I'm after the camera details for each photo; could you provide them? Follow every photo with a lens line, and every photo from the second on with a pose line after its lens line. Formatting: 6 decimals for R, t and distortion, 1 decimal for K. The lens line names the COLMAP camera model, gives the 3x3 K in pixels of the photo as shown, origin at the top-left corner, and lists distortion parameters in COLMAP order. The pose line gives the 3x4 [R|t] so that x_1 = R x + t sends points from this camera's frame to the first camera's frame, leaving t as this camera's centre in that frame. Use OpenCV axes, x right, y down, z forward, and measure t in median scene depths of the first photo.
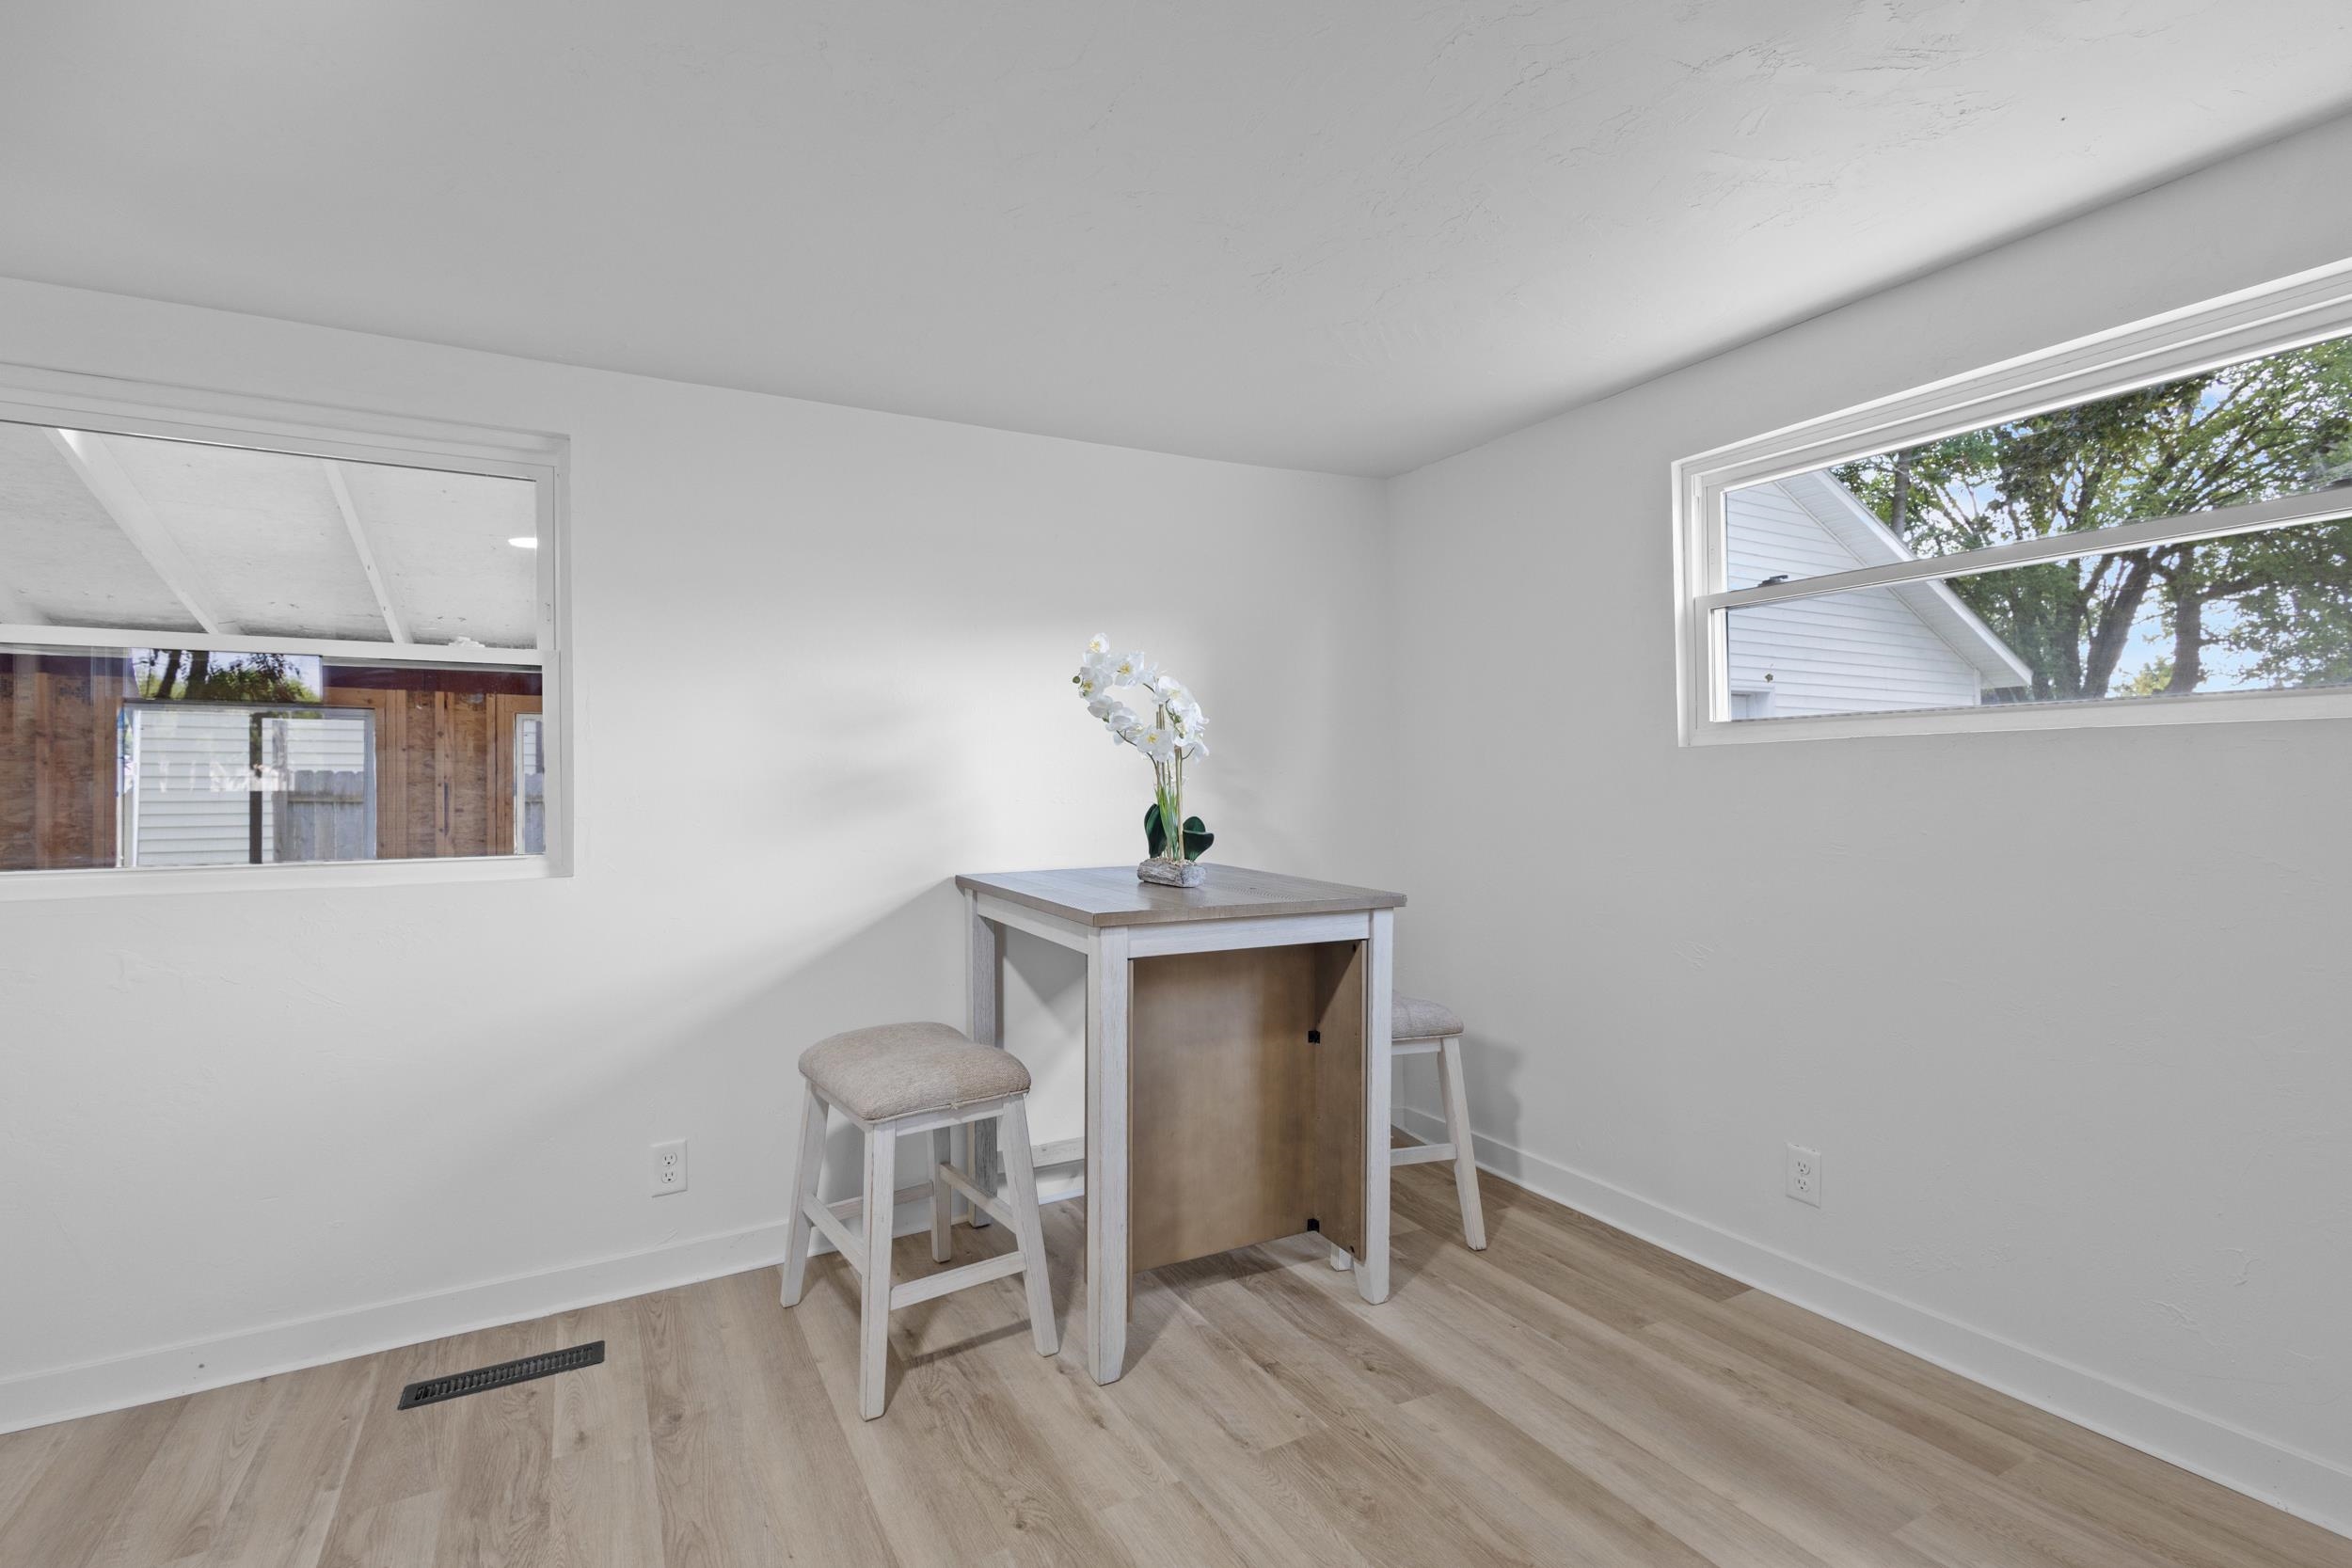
lens RADIAL K [[1077.4, 0, 1165.3], [0, 1077.4, 788.2], [0, 0, 1]] dist [0.010573, -0.002990]
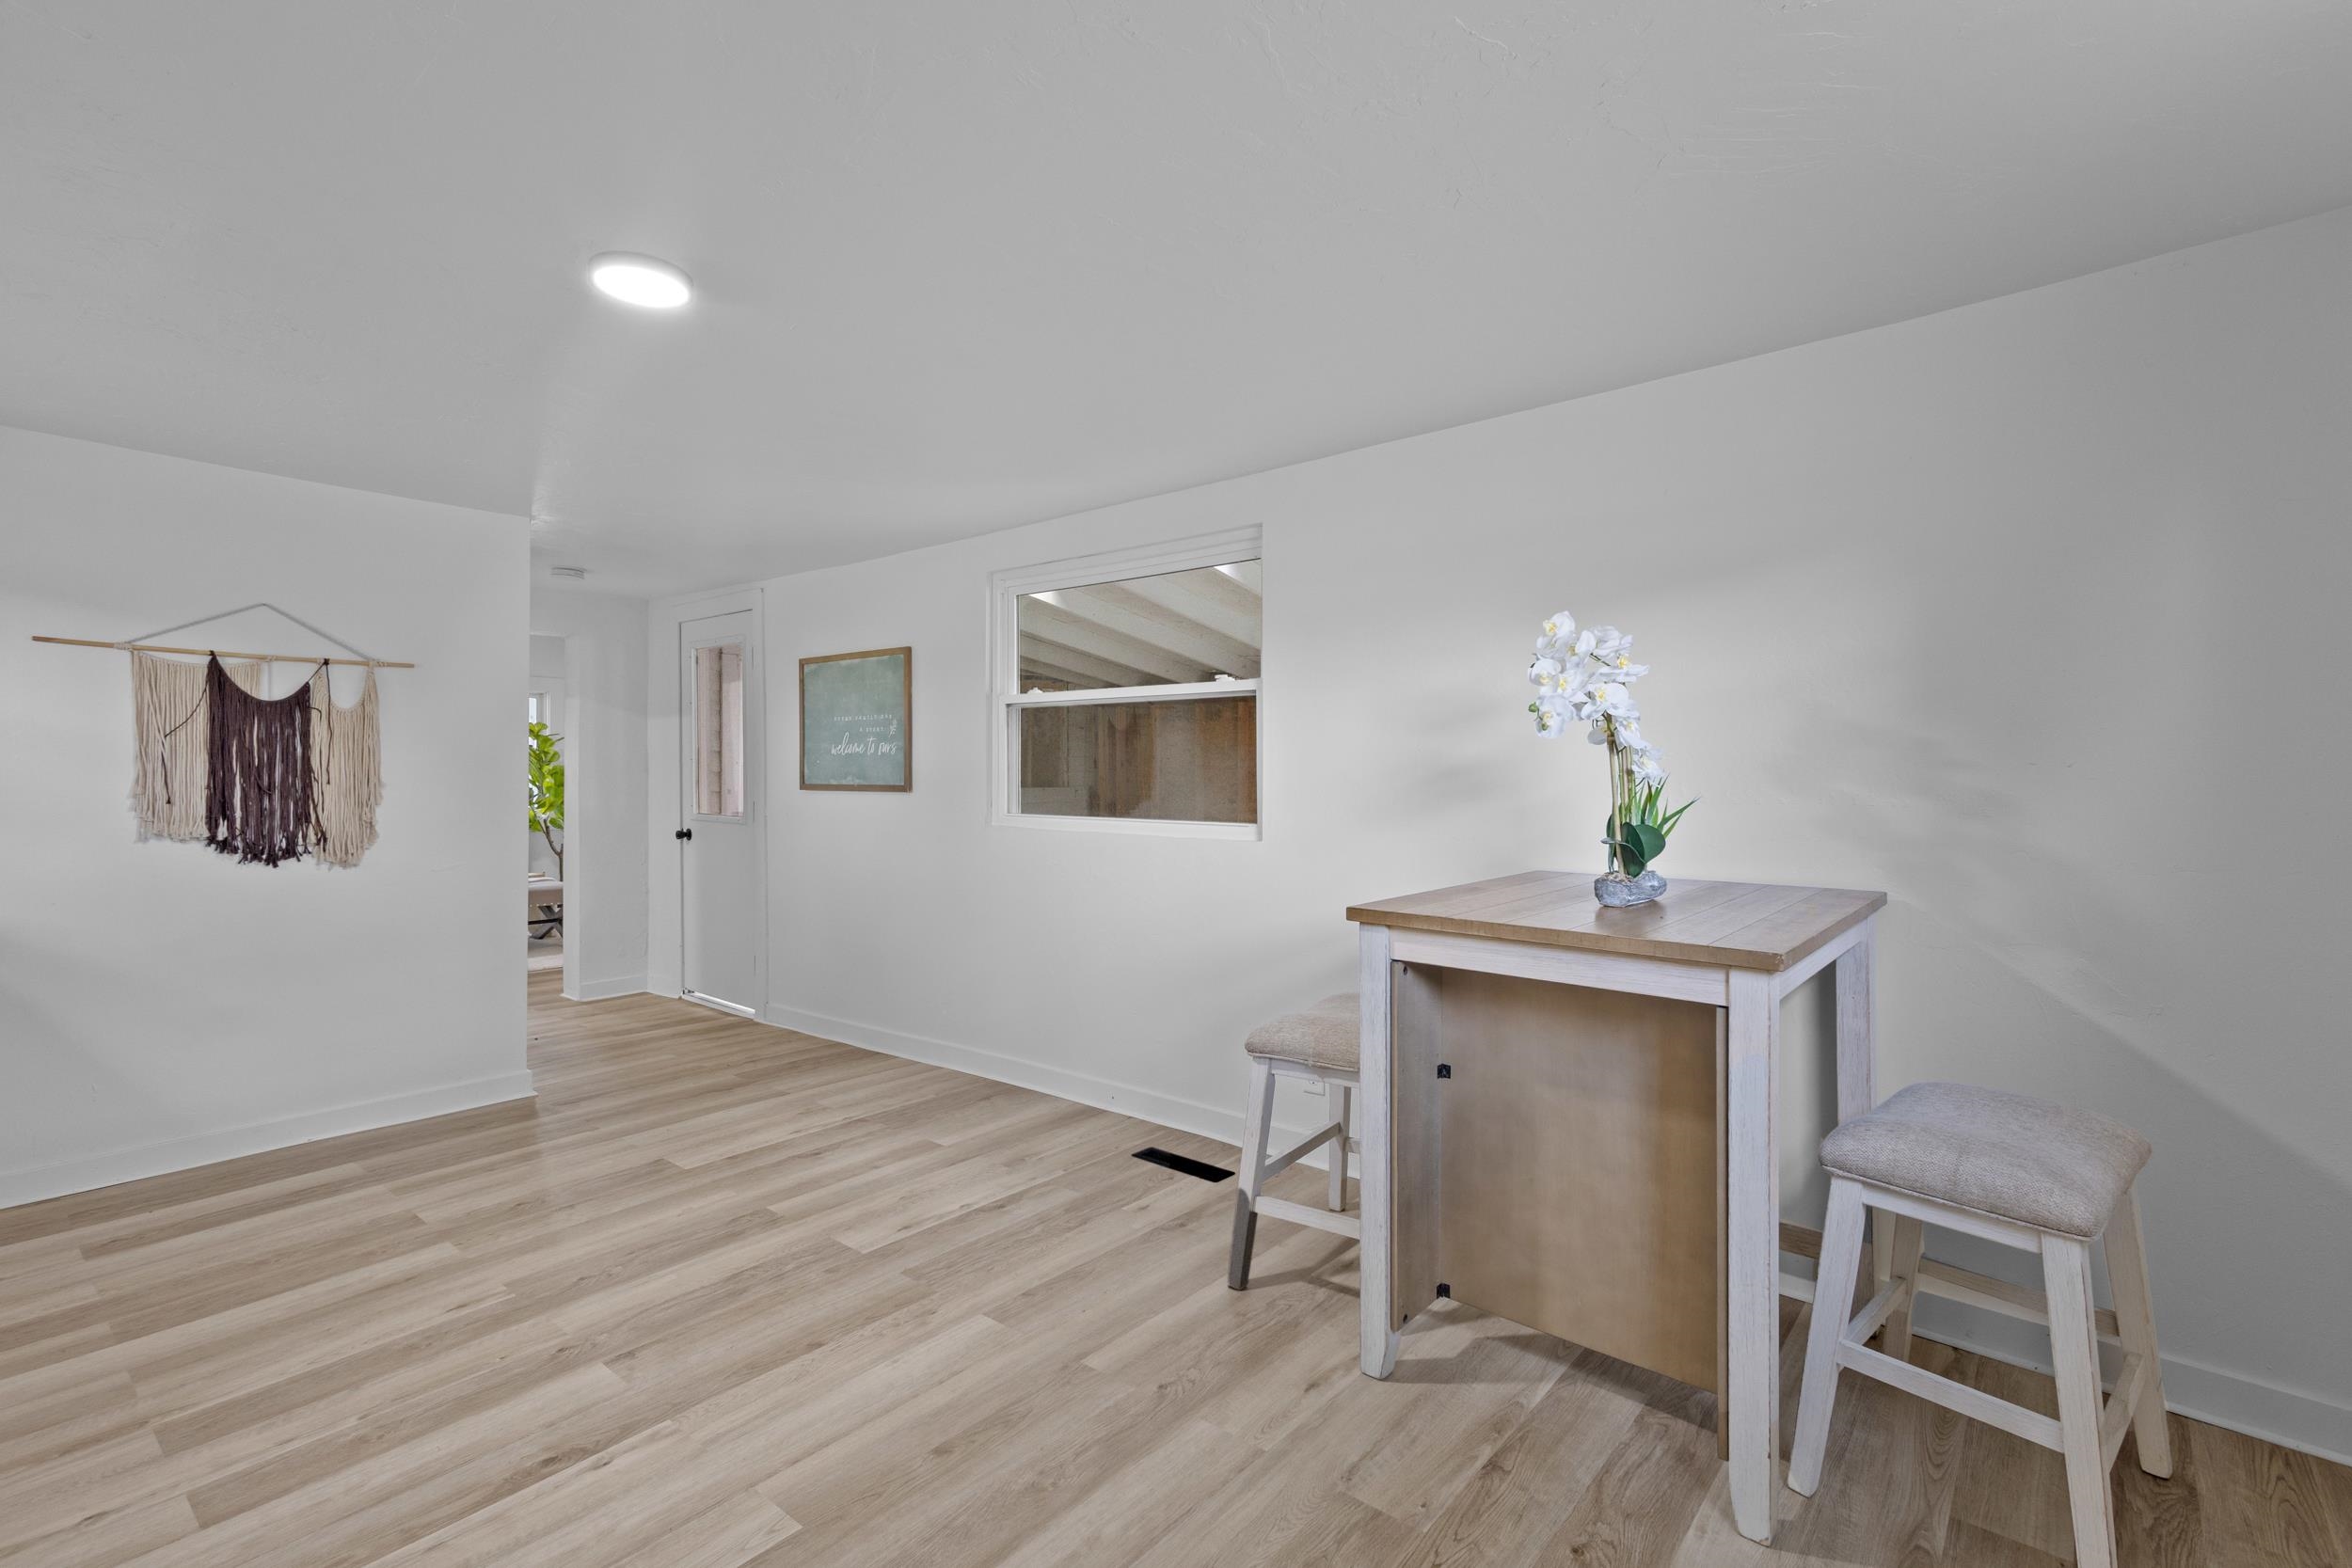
lens RADIAL K [[1077.4, 0, 1176.2], [0, 1077.4, 765.5], [0, 0, 1]] dist [0.010573, -0.002990]
pose [[0.356689, 0.004080, -0.934214, 0.773056], [-0.006742, 0.999976, 0.001794, -0.018793], [0.934199, 0.005659, 0.356708, 0.438875]]
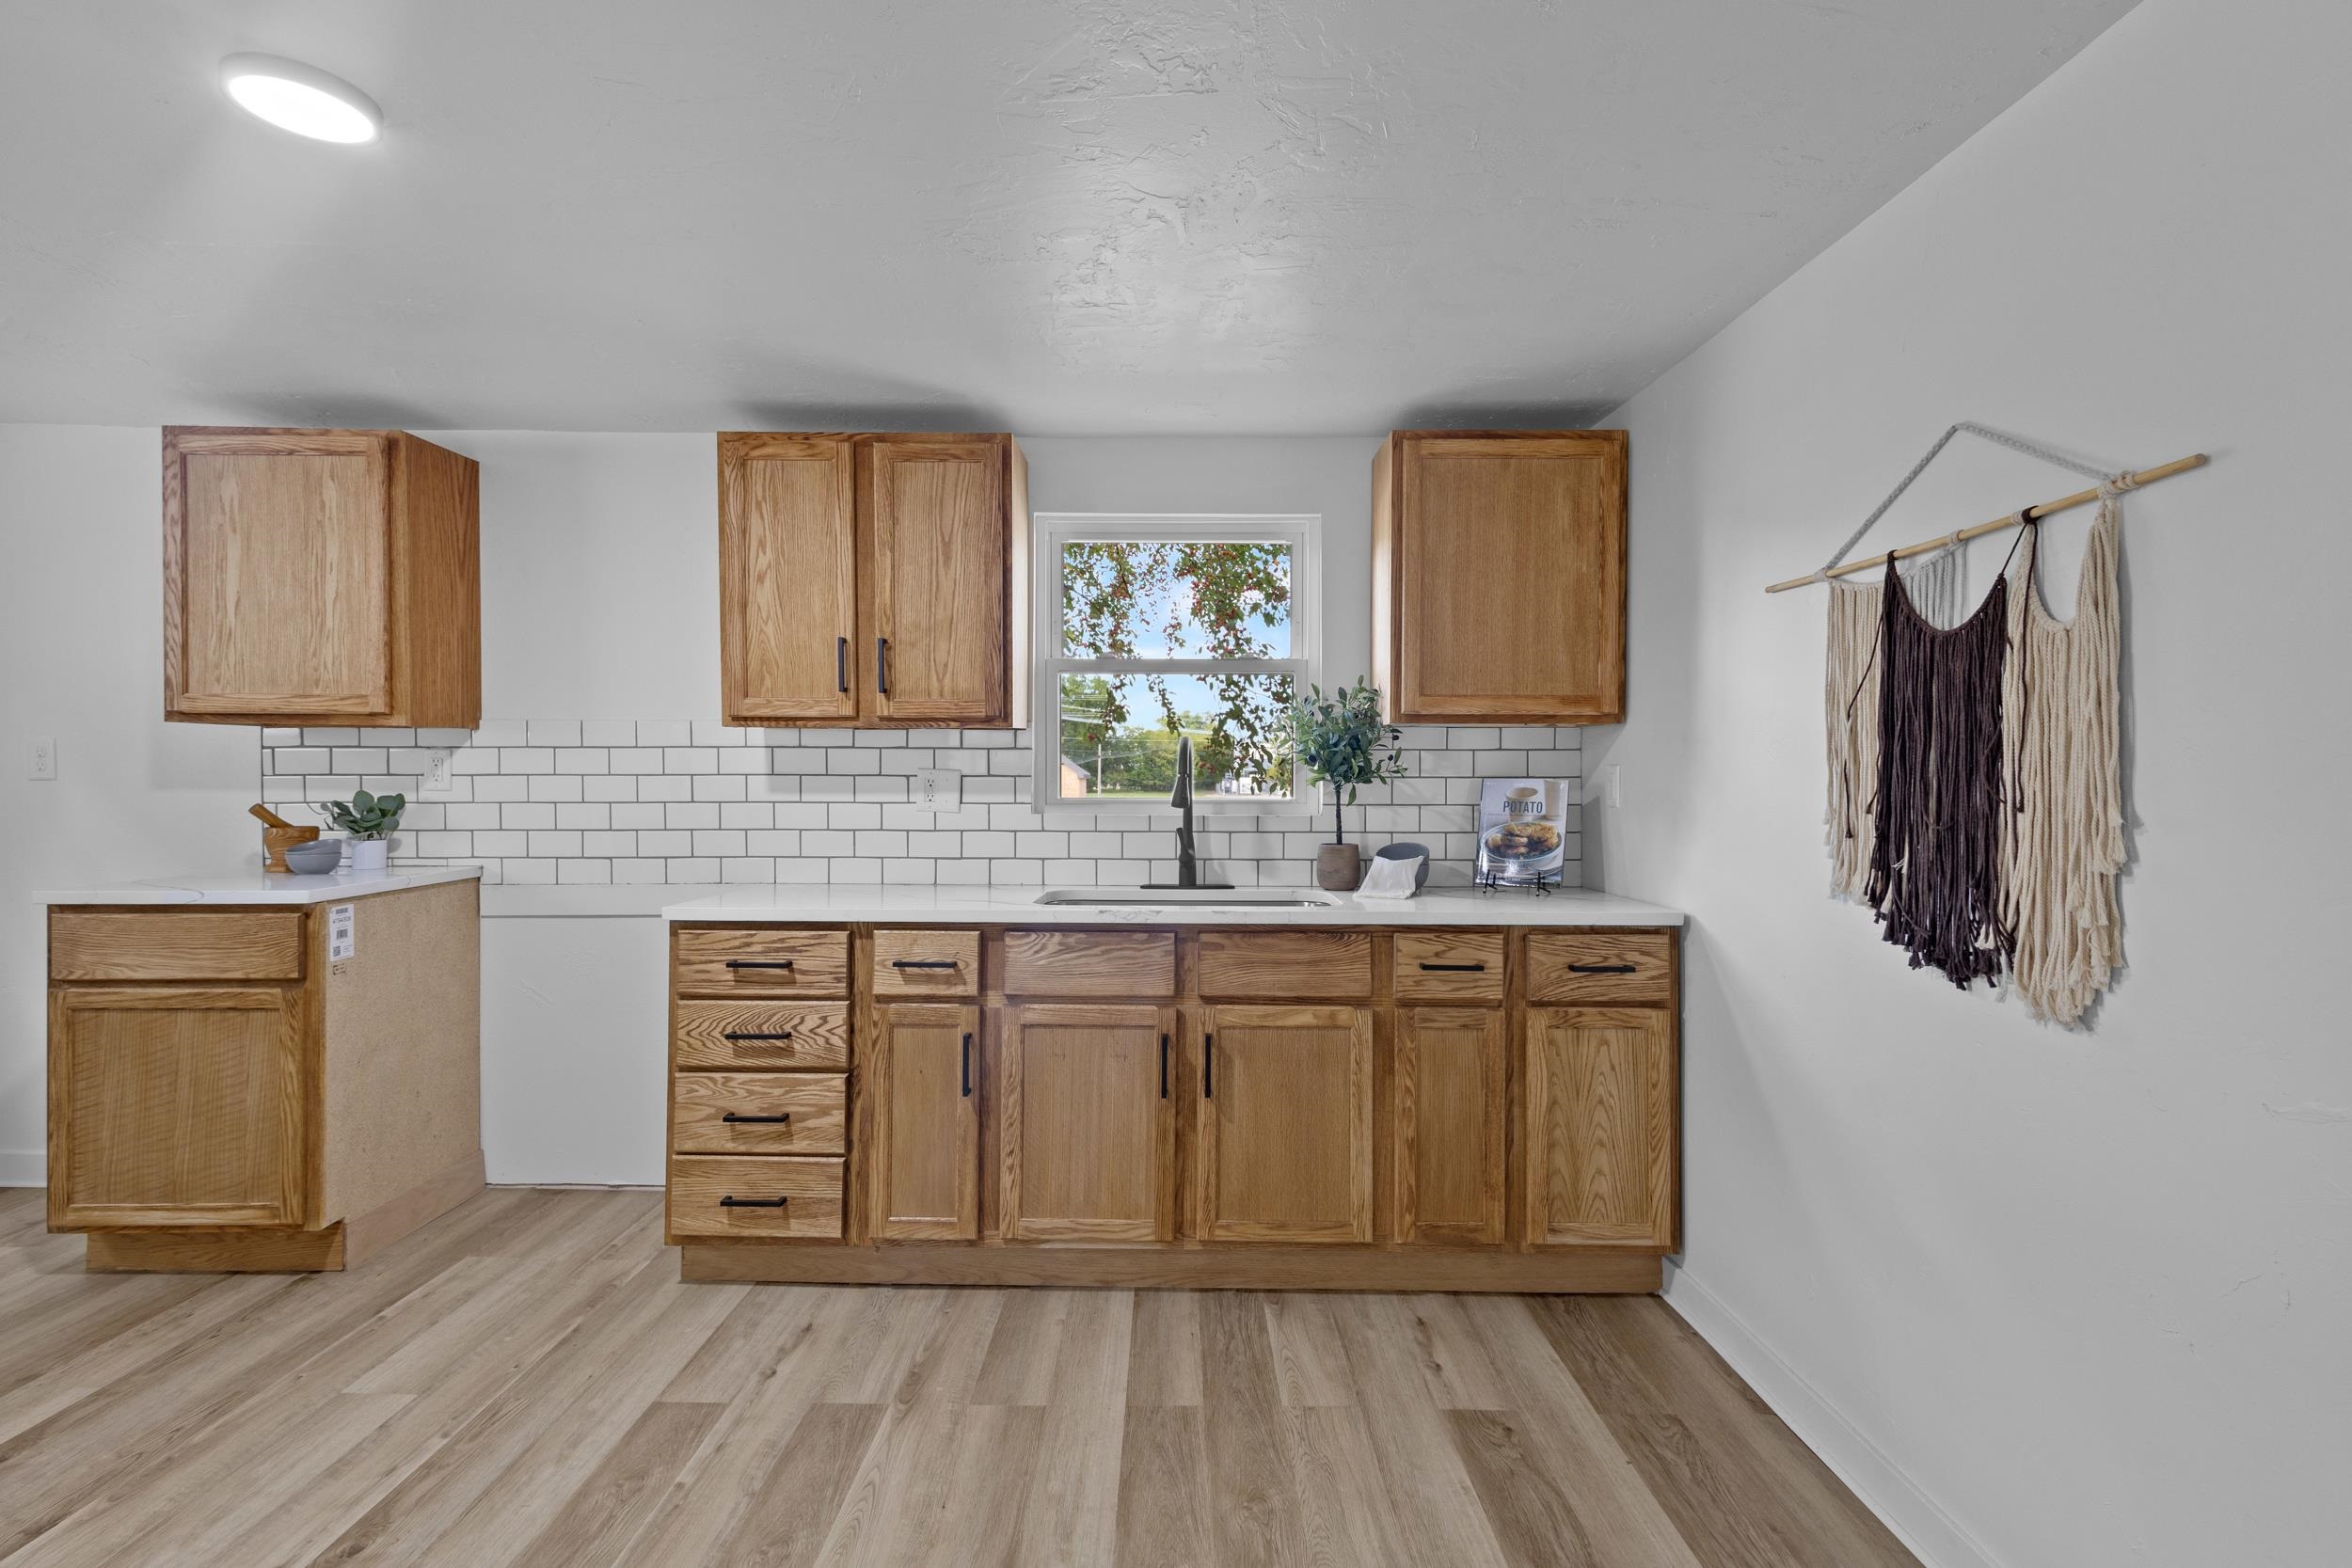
lens RADIAL K [[1077.4, 0, 1175.8], [0, 1077.4, 778.7], [0, 0, 1]] dist [0.010573, -0.002990]
pose [[-0.874683, 0.004968, 0.484671, -1.055563], [0.005067, 0.999987, -0.001105, -0.002290], [-0.484670, 0.001489, -0.874696, 0.669038]]
